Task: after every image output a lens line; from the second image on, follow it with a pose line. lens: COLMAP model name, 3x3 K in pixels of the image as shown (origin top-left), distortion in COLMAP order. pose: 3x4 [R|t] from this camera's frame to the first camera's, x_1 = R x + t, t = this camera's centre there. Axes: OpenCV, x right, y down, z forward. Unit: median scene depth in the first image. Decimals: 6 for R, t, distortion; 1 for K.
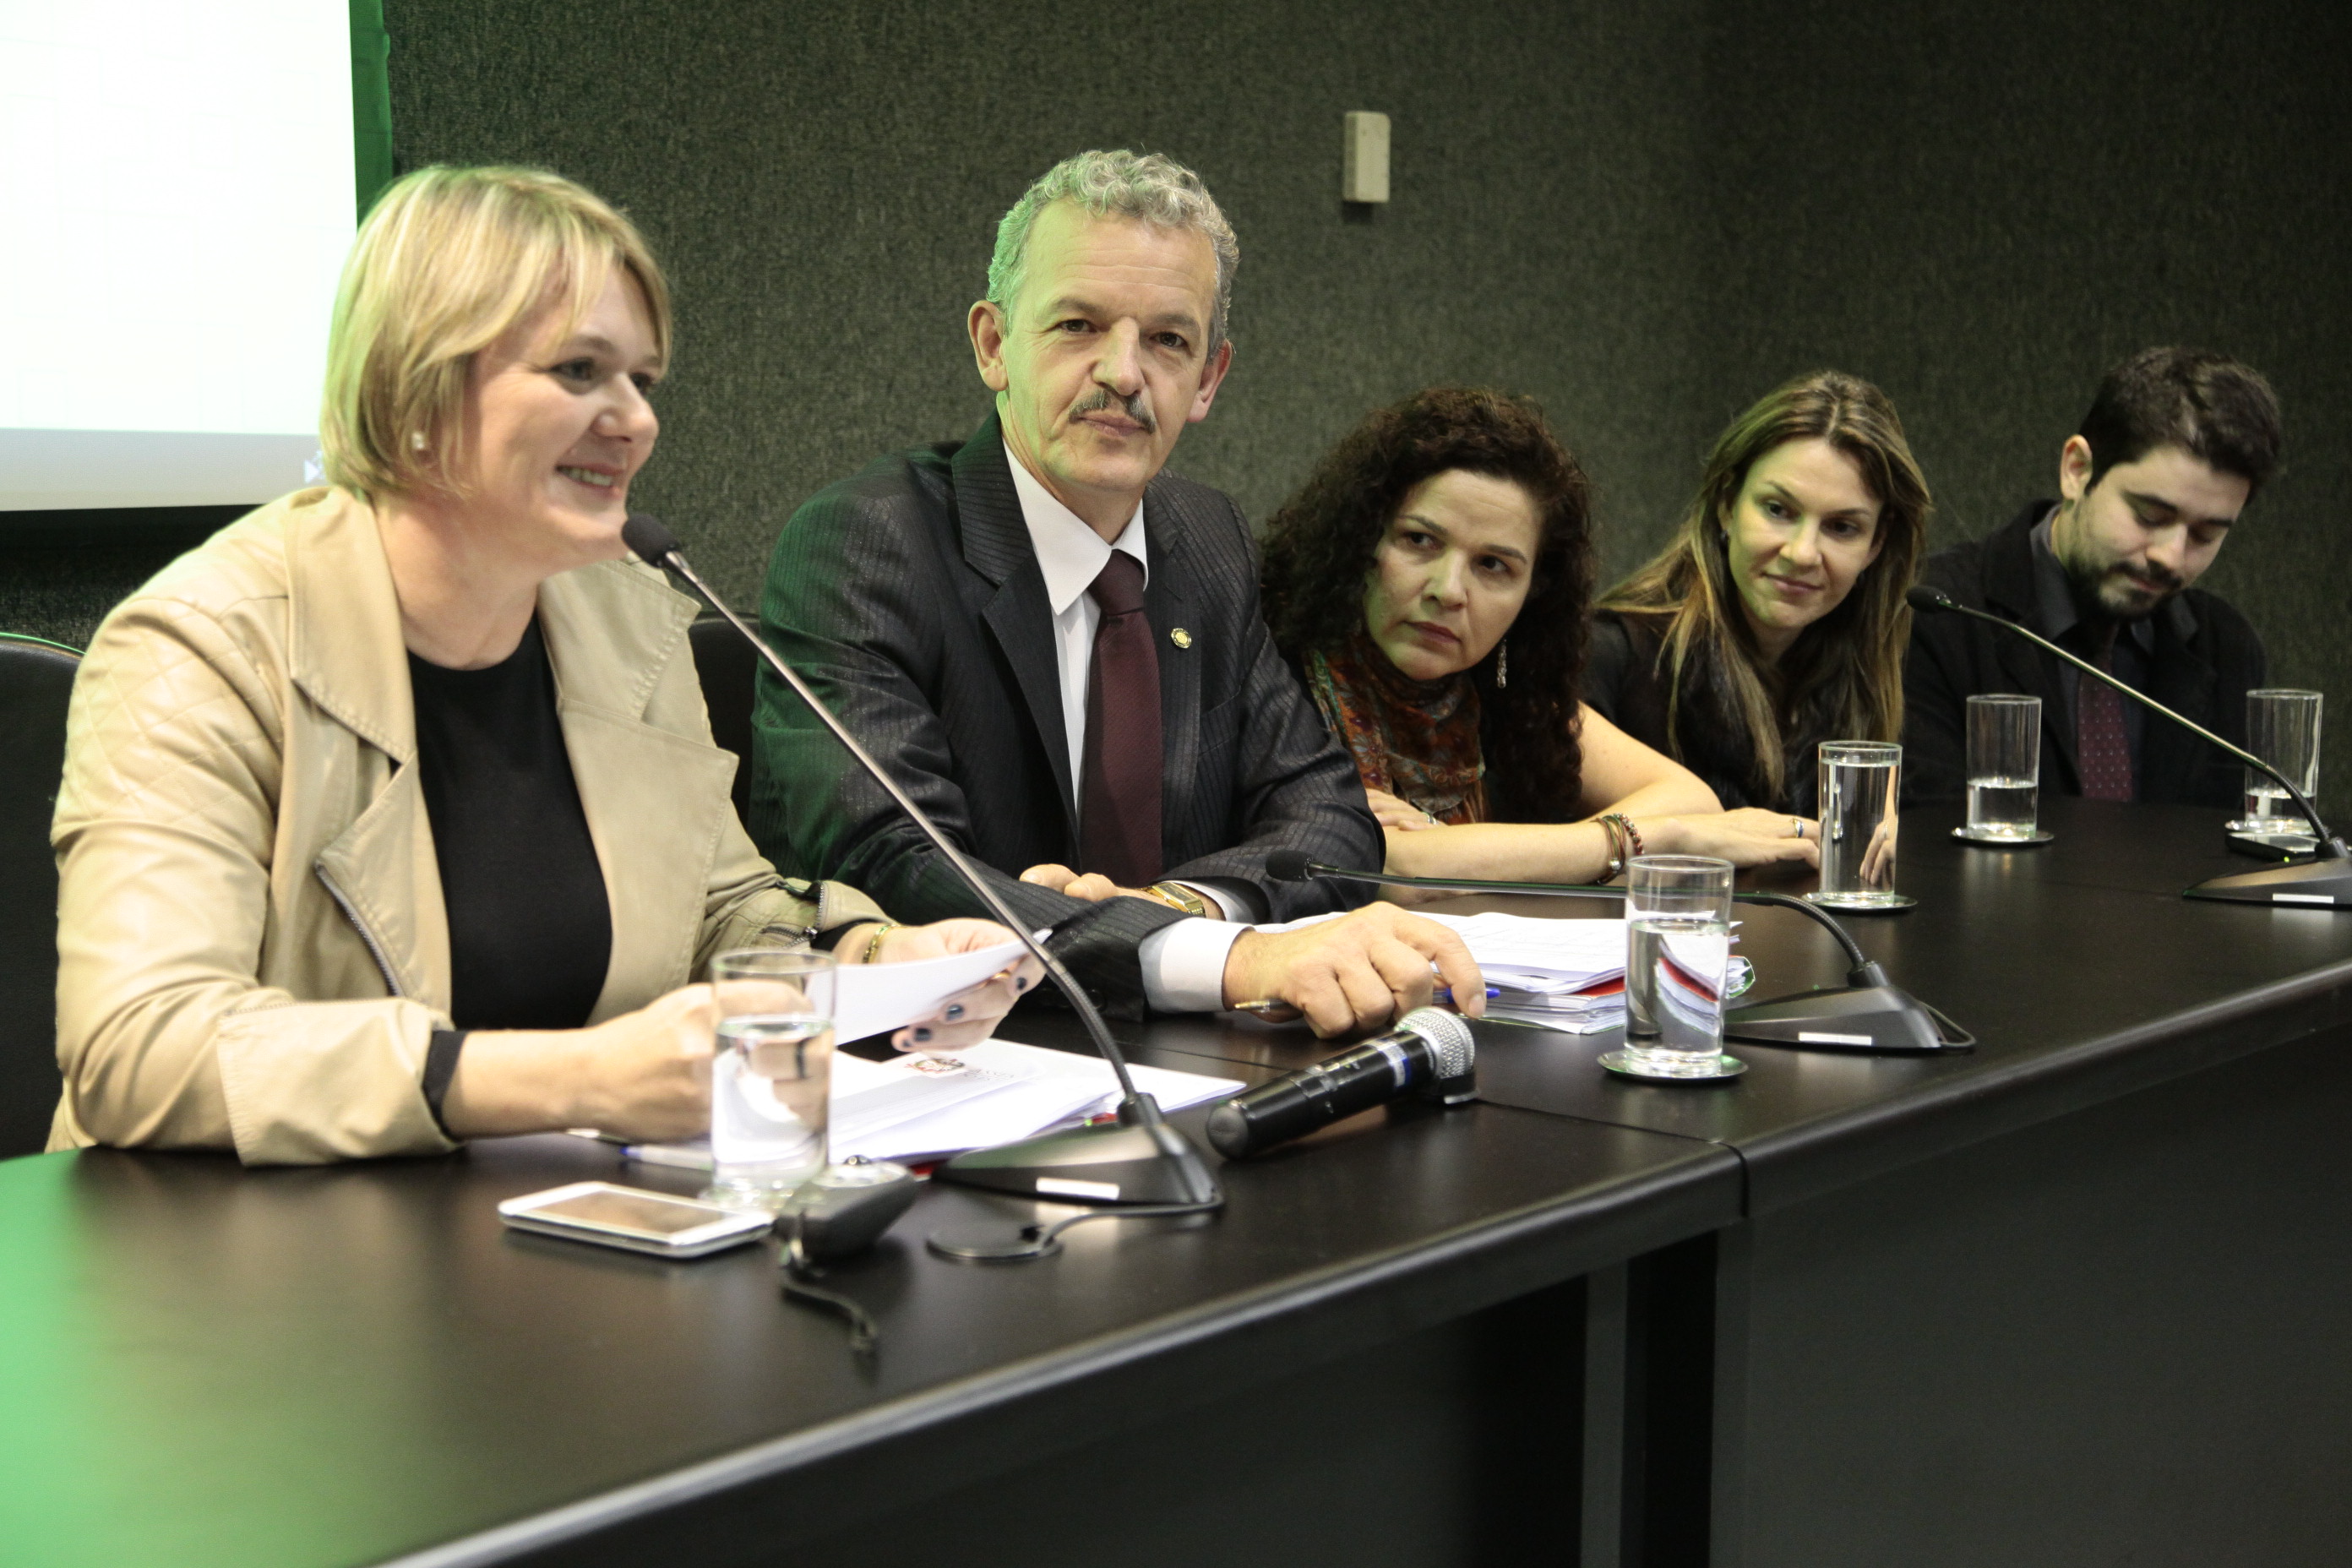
lens RADIAL K [[3813.8, 0, 1178.6], [0, 3813.8, 775.7], [0, 0, 1]] dist [0.226020, 0.000000]
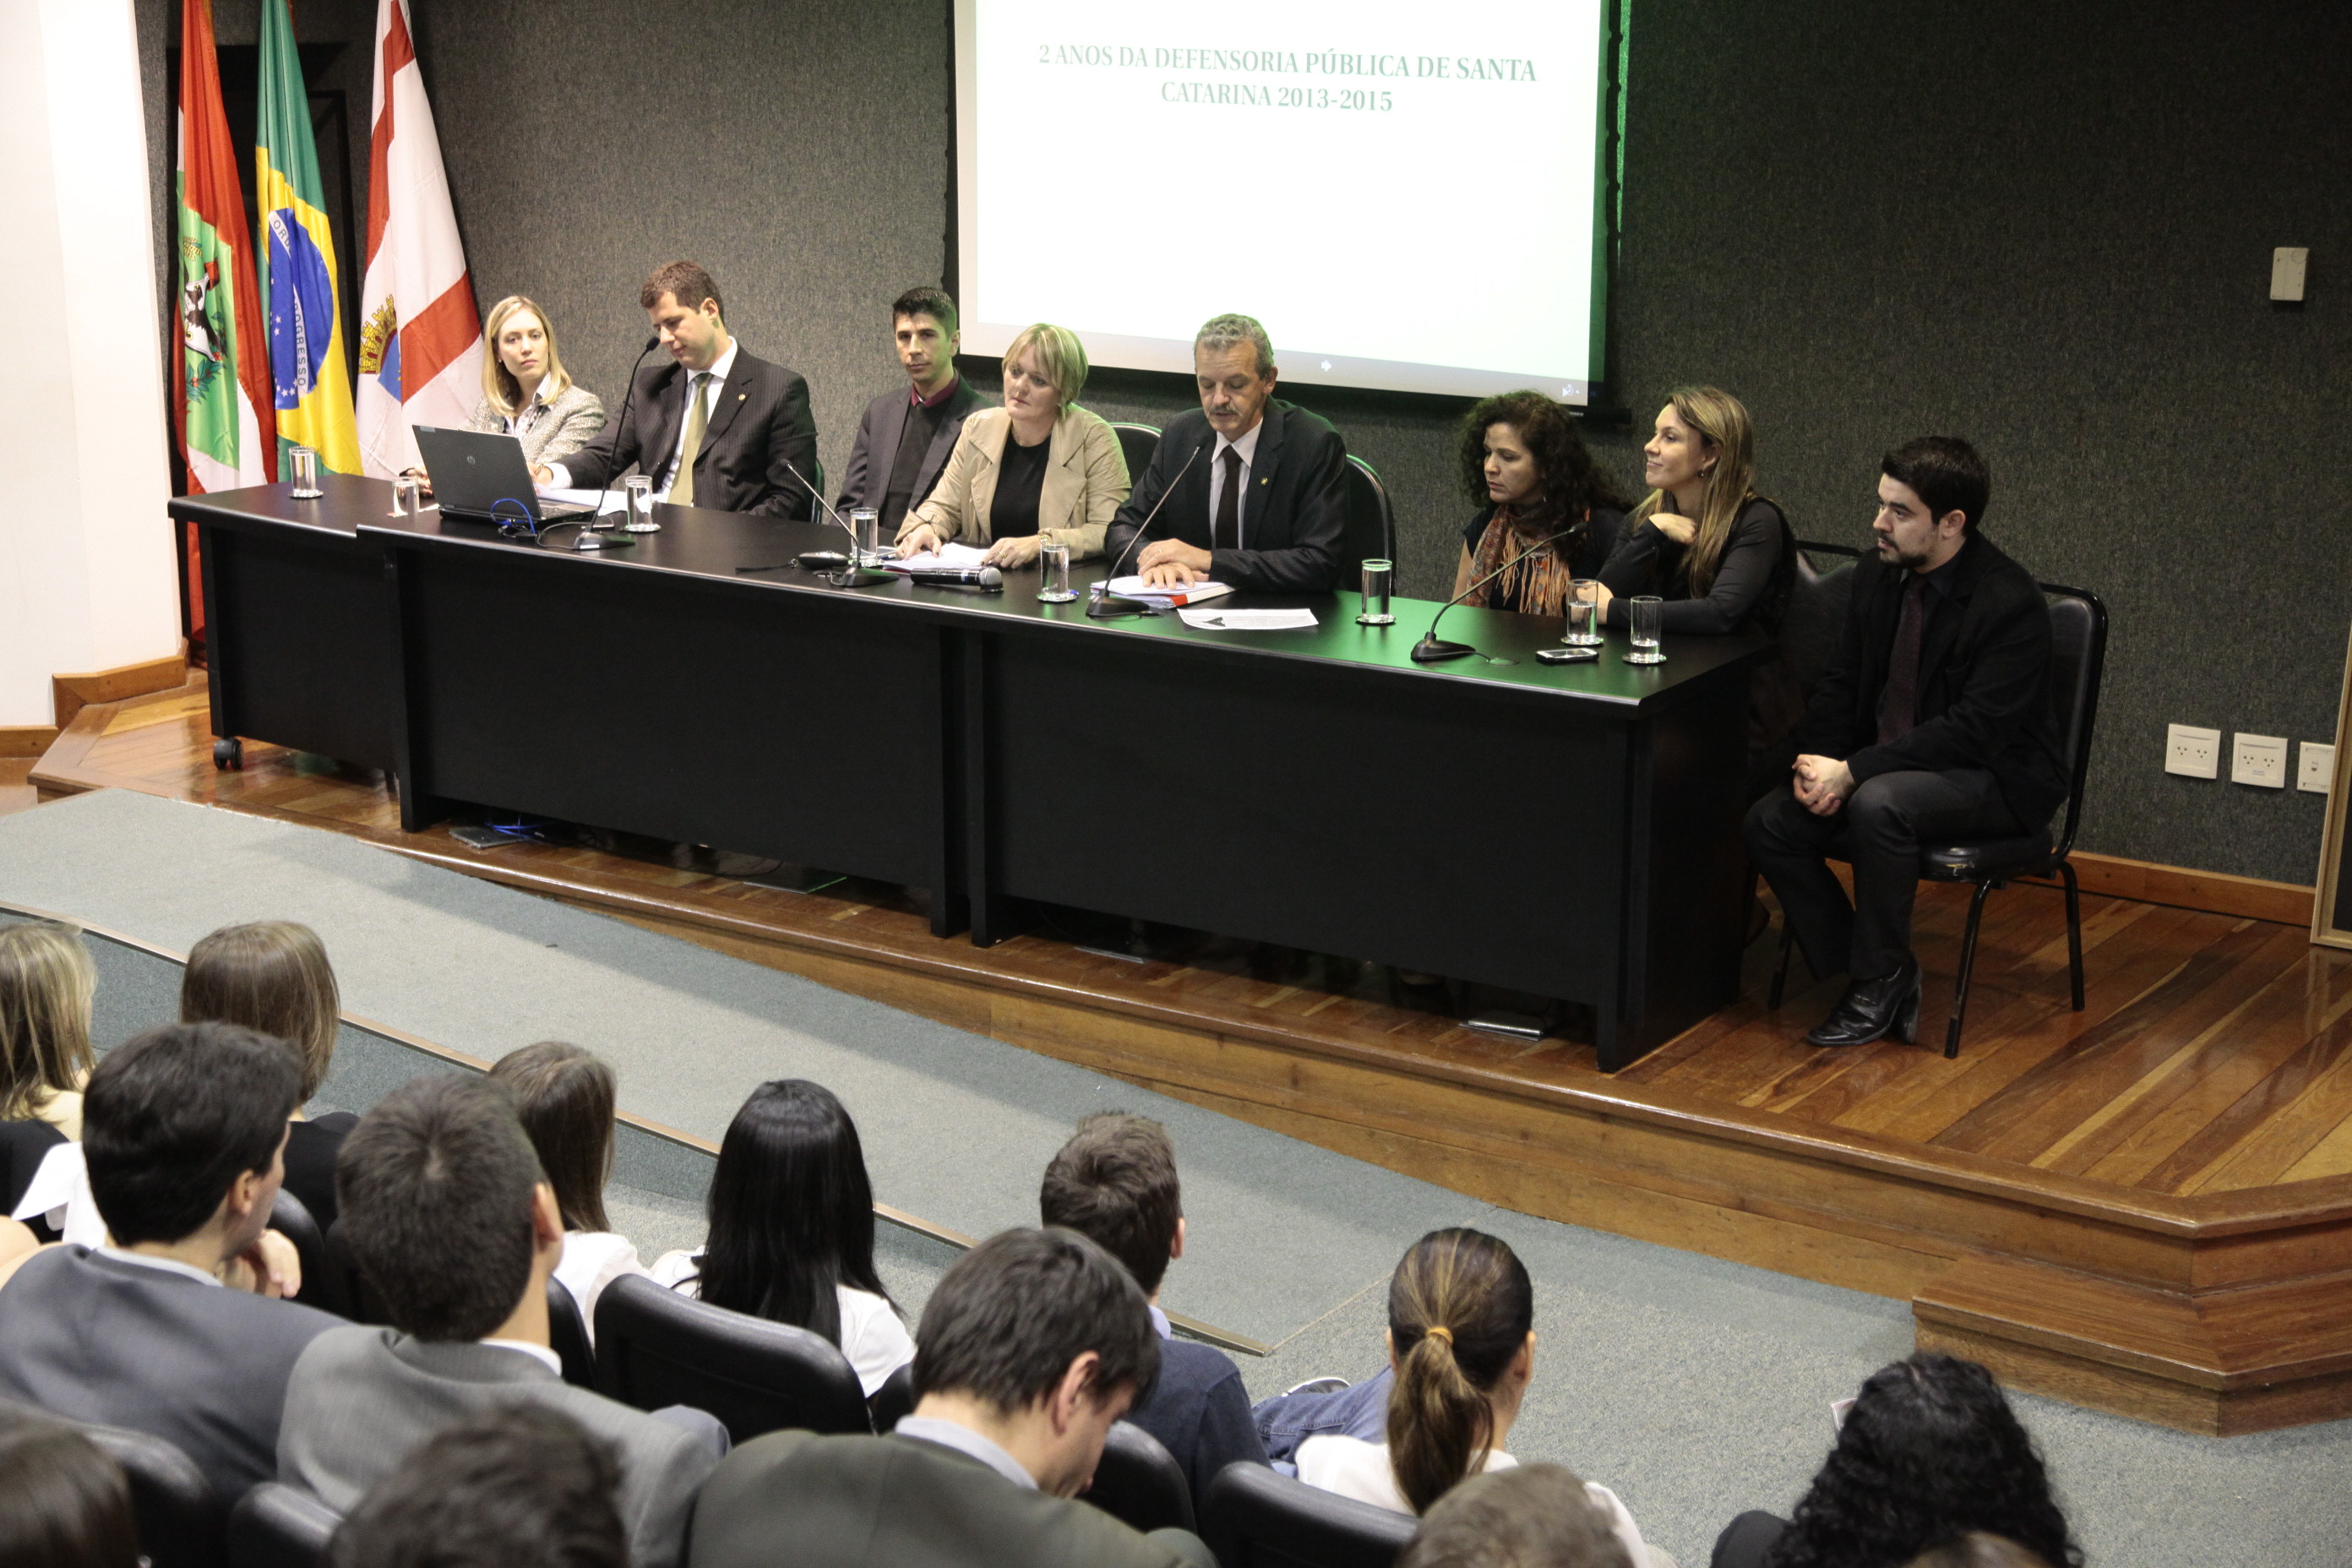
lens RADIAL K [[3443.1, 0, 1155.1], [0, 3443.1, 774.3], [0, 0, 1]] dist [0.195772, 0.000000]
pose [[0.087329, 0.230061, -0.969250, 1.871513], [-0.114869, 0.968803, 0.219605, -0.277819], [0.989535, 0.092159, 0.111032, 0.427259]]
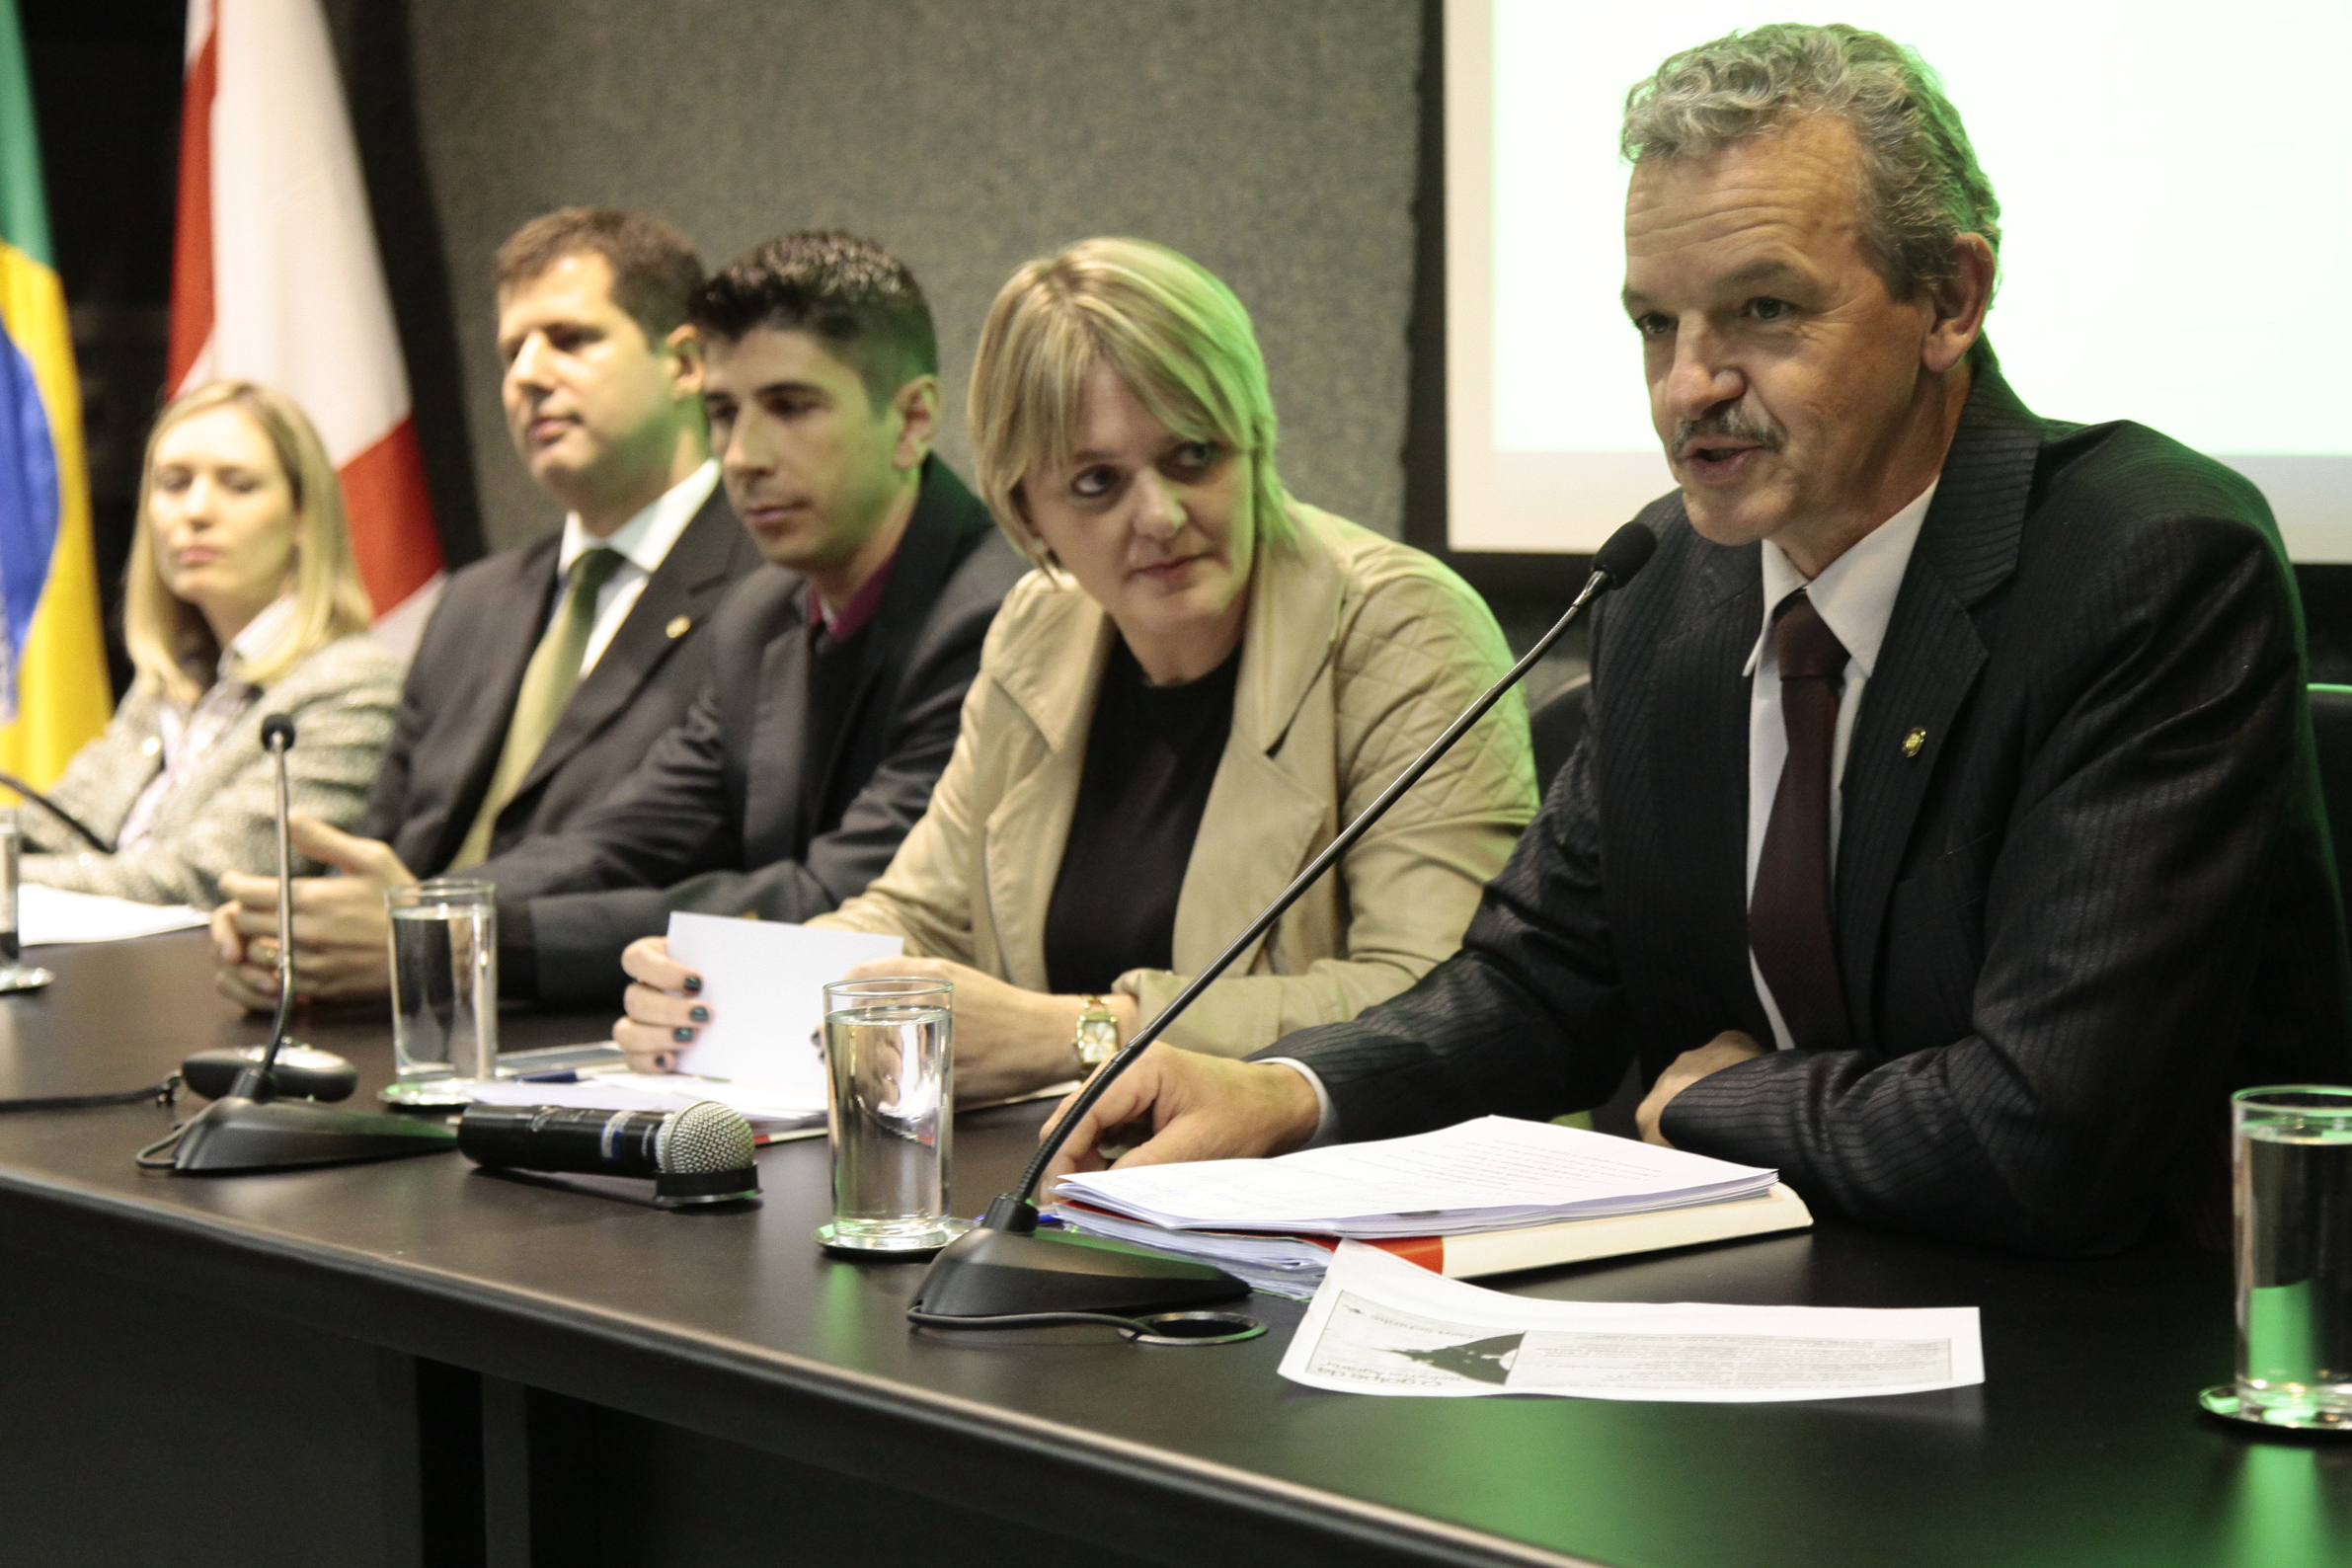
lens RADIAL K [[4854.4, 0, 1286.3], [0, 4854.4, 773.4], [0, 0, 1]] dist [0.284906, 0.000000]
pose [[-0.231532, 0.057490, -0.971127, 0.599060], [-0.101024, 0.991434, 0.082778, -0.060465], [0.967568, 0.117273, -0.223741, 0.747771]]
